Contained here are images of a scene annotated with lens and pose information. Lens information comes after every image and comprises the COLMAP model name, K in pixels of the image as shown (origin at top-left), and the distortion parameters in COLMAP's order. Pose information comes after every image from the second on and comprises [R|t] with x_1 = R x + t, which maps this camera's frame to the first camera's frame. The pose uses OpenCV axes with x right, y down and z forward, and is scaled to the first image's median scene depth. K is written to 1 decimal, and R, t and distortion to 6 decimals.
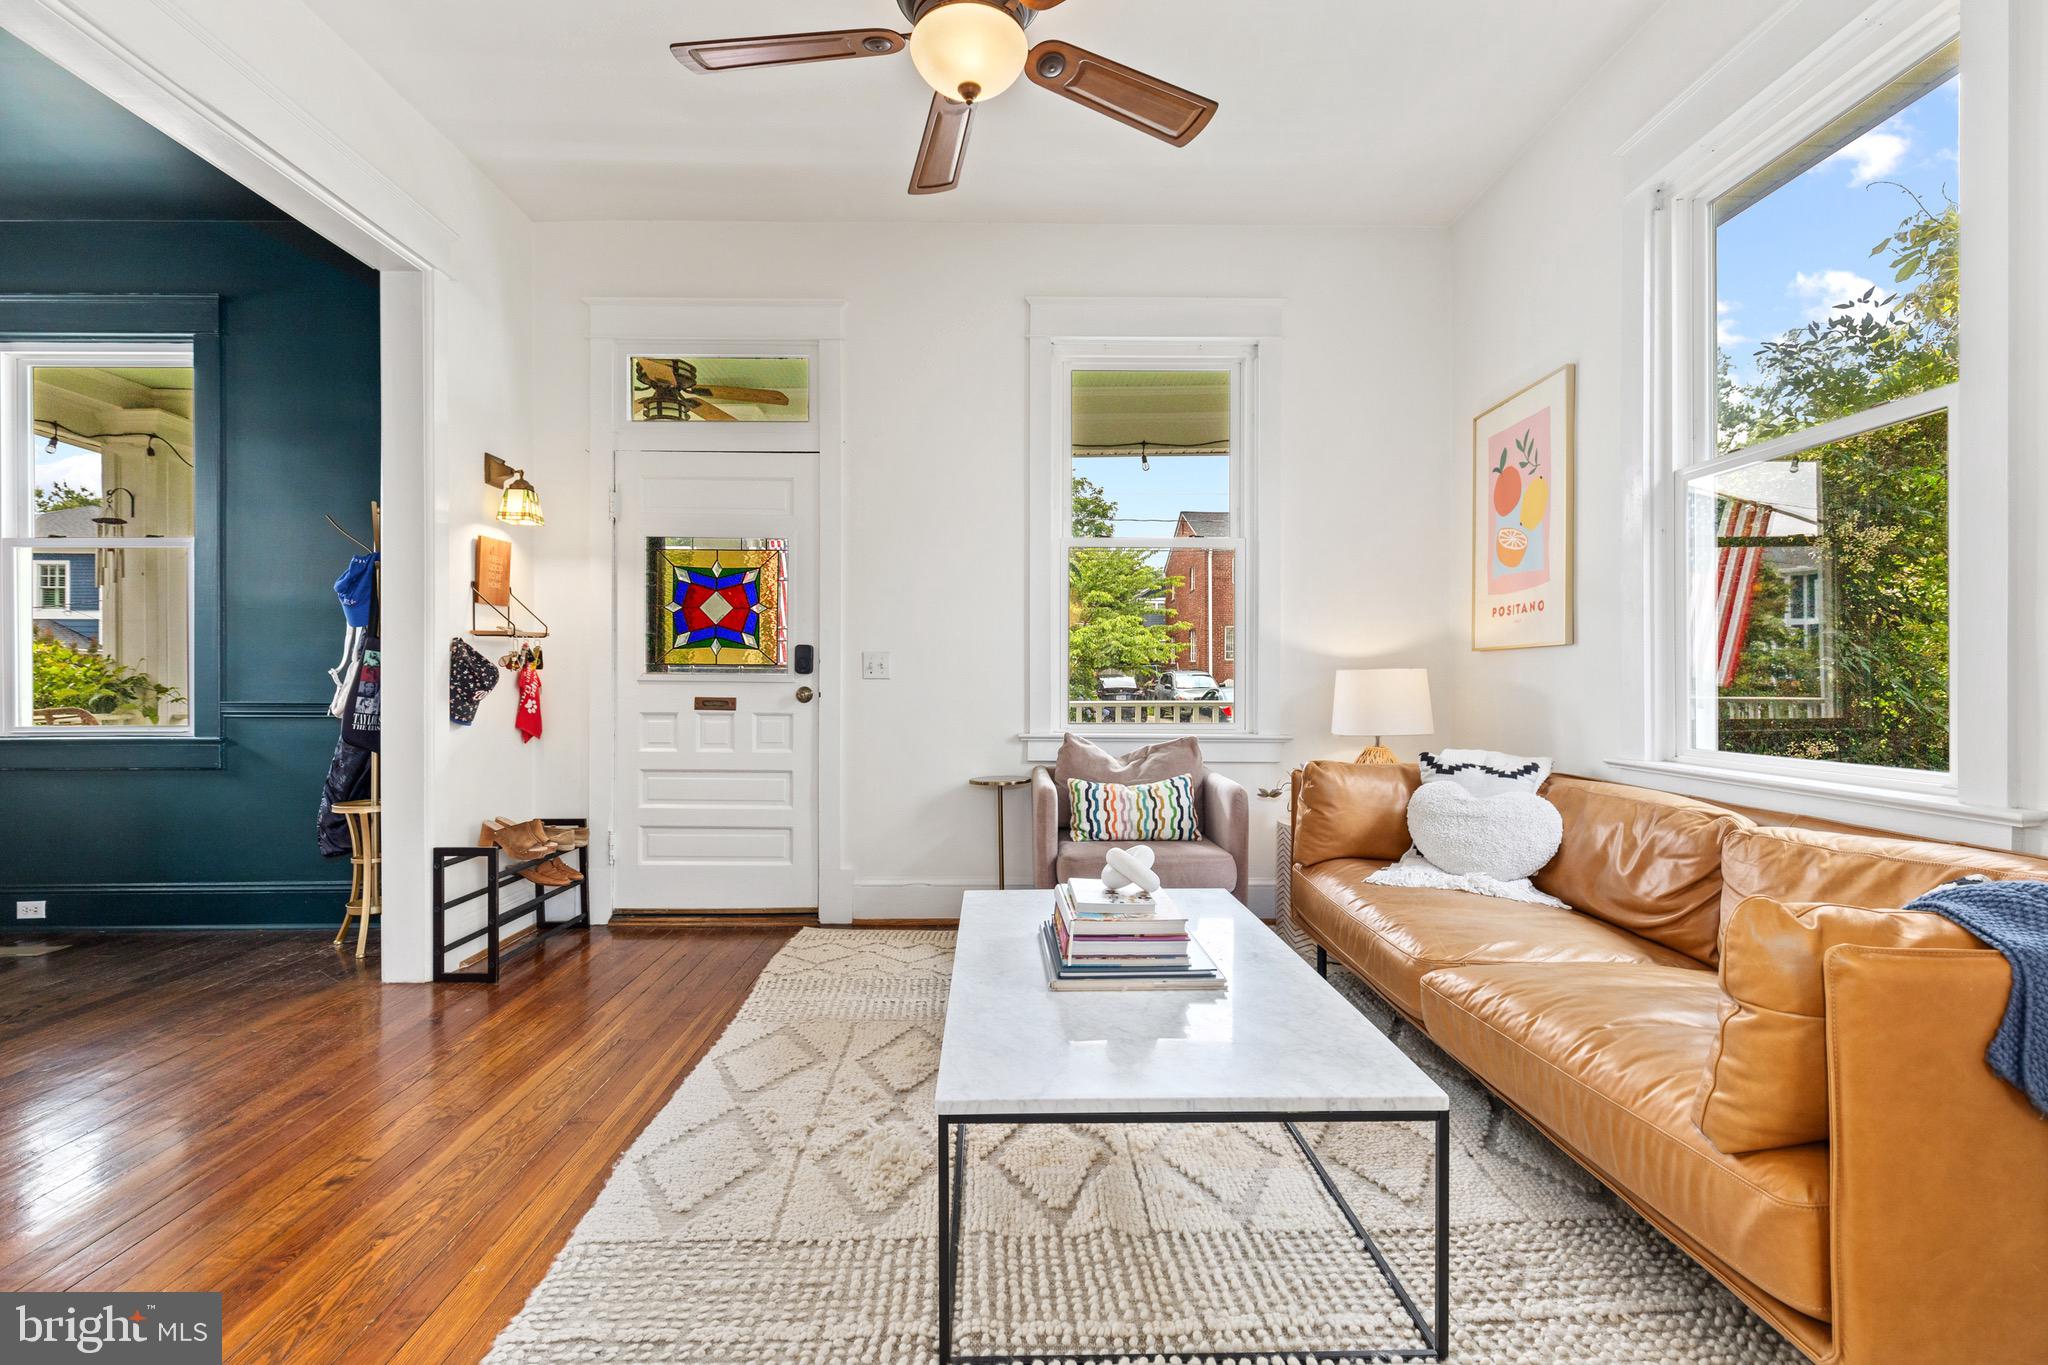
lens RADIAL K [[931.3, 0, 1012.2], [0, 931.3, 679.3], [0, 0, 1]] dist [0.002867, -0.000966]
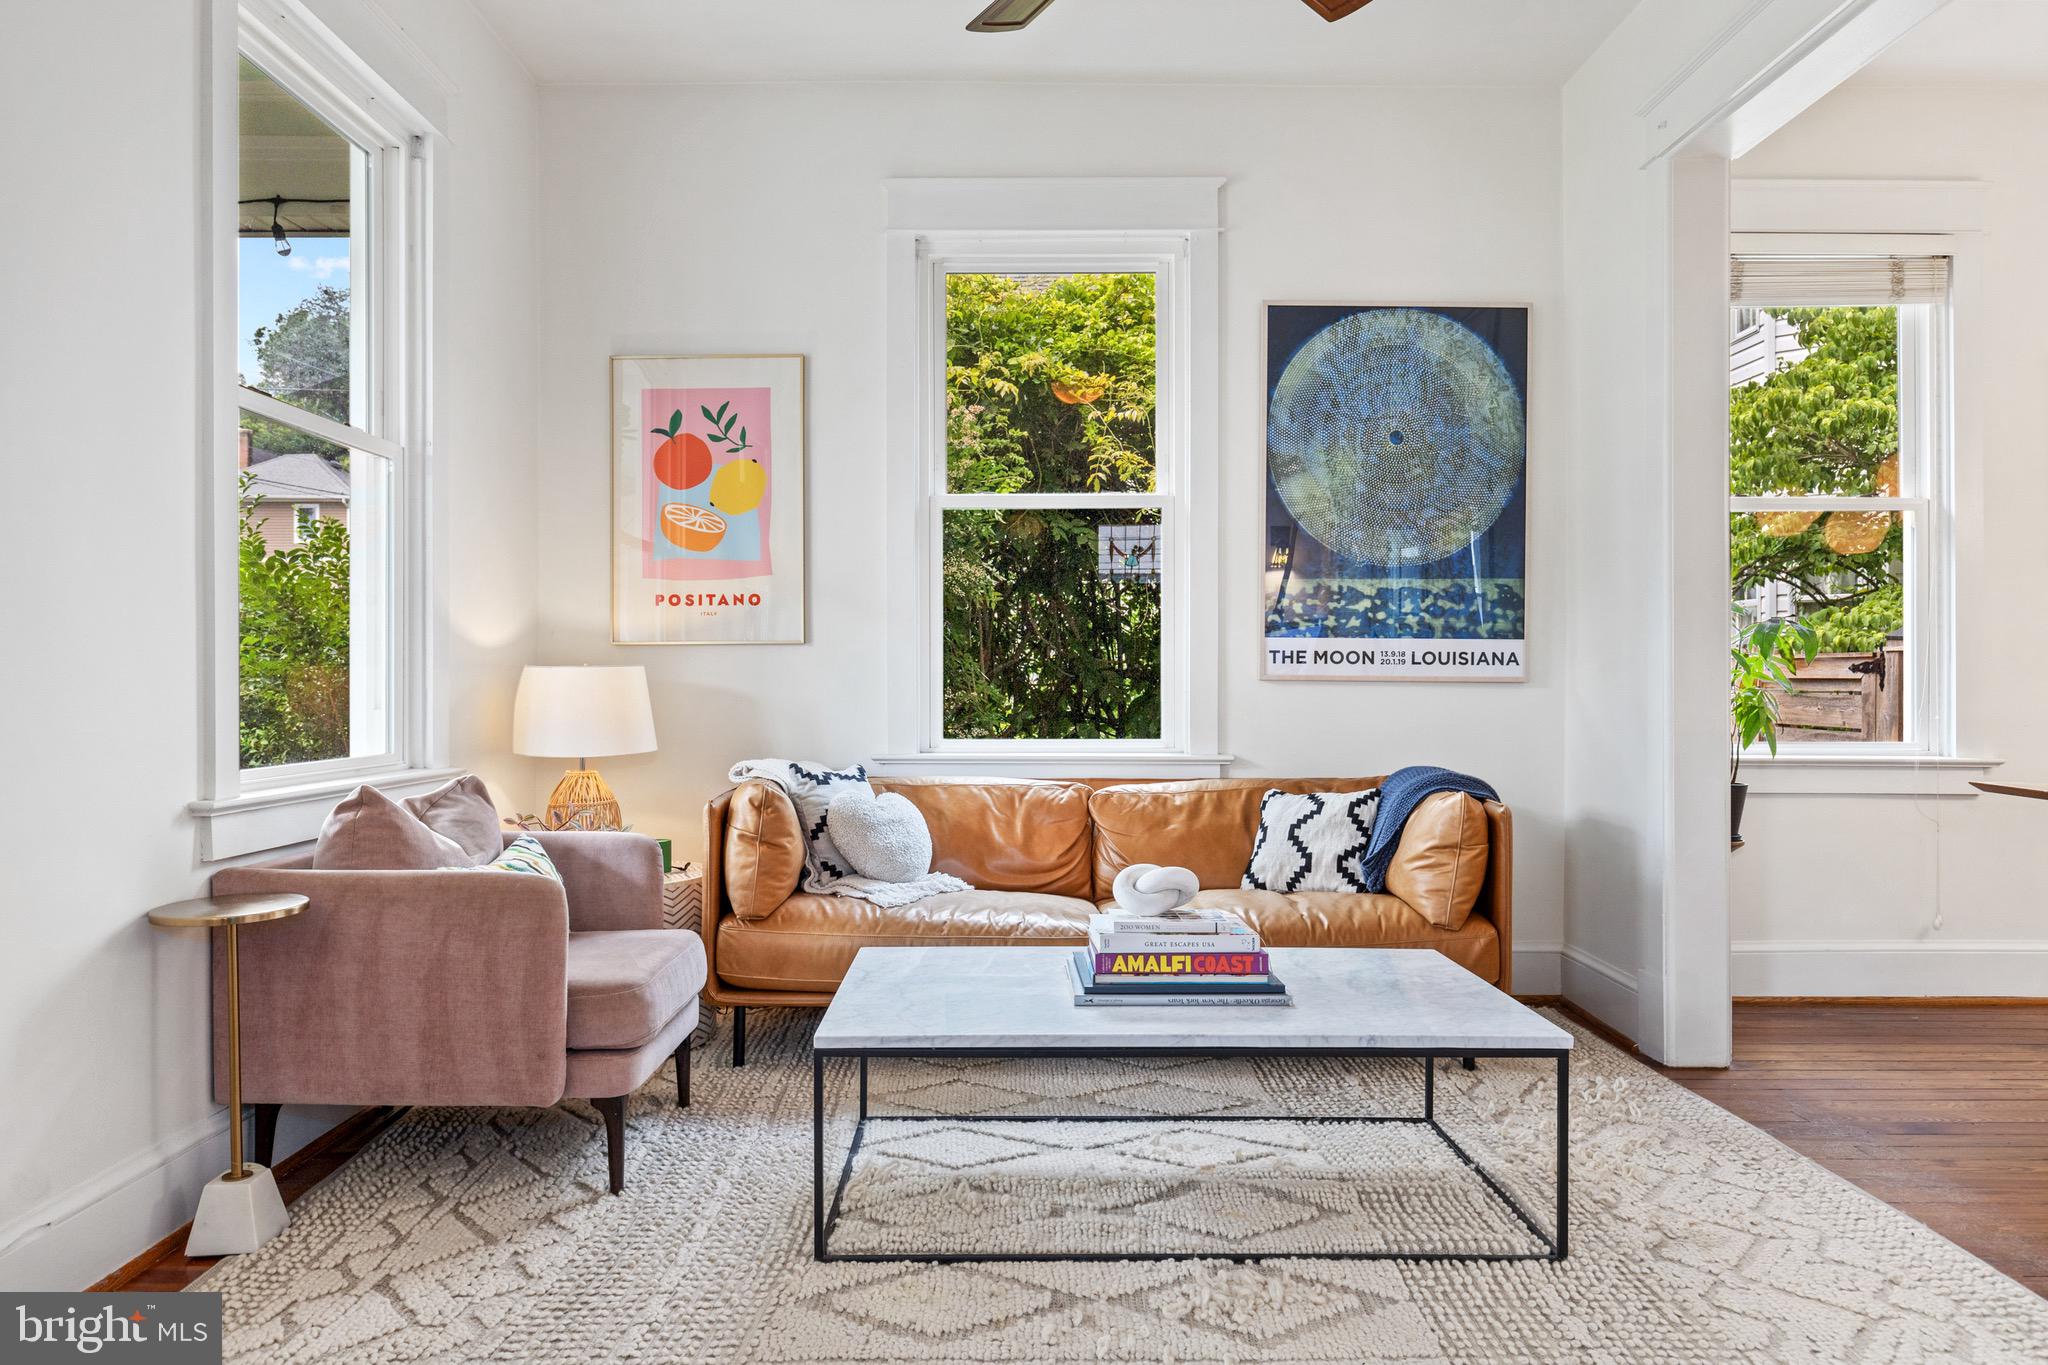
lens RADIAL K [[1374.2, 0, 1015.7], [0, 1374.2, 685.3], [0, 0, 1]] dist [-0.000252, -0.001059]
pose [[-0.011914, -0.003050, 0.999924, -0.781751], [-0.000520, 0.999995, 0.003044, 0.001272], [-0.999929, -0.000484, -0.011915, 0.746435]]
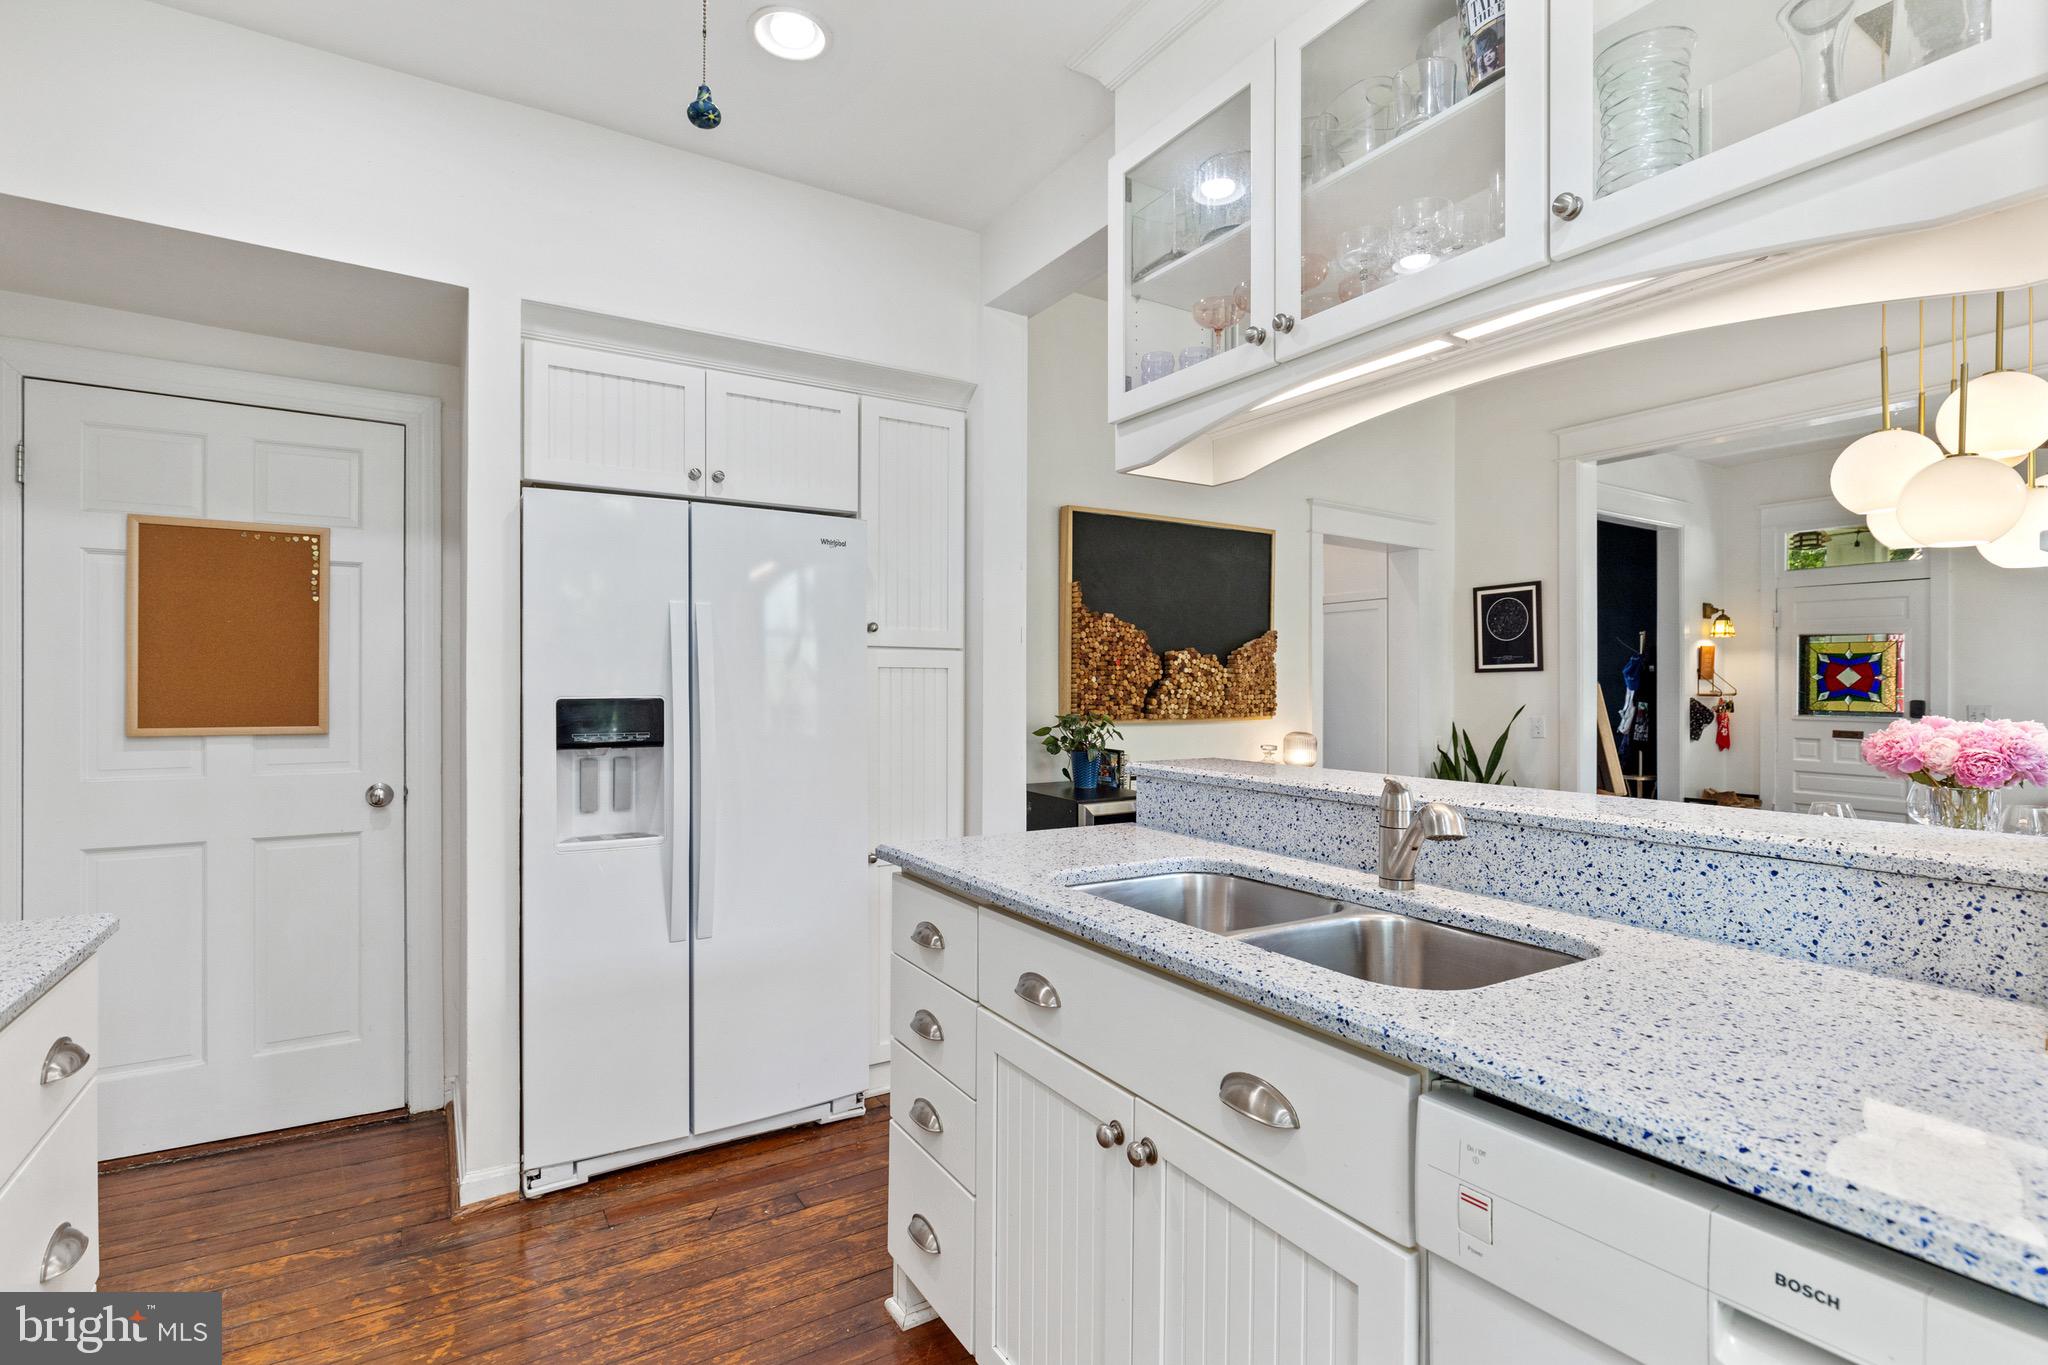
lens RADIAL K [[985.4, 0, 1024.5], [0, 985.4, 676.7], [0, 0, 1]] dist [0.001724, 0.000388]
pose [[0.537681, -0.001741, -0.843147, 0.382858], [-0.008828, 0.999931, -0.007695, -0.052550], [0.843102, 0.011581, 0.537628, -1.207435]]
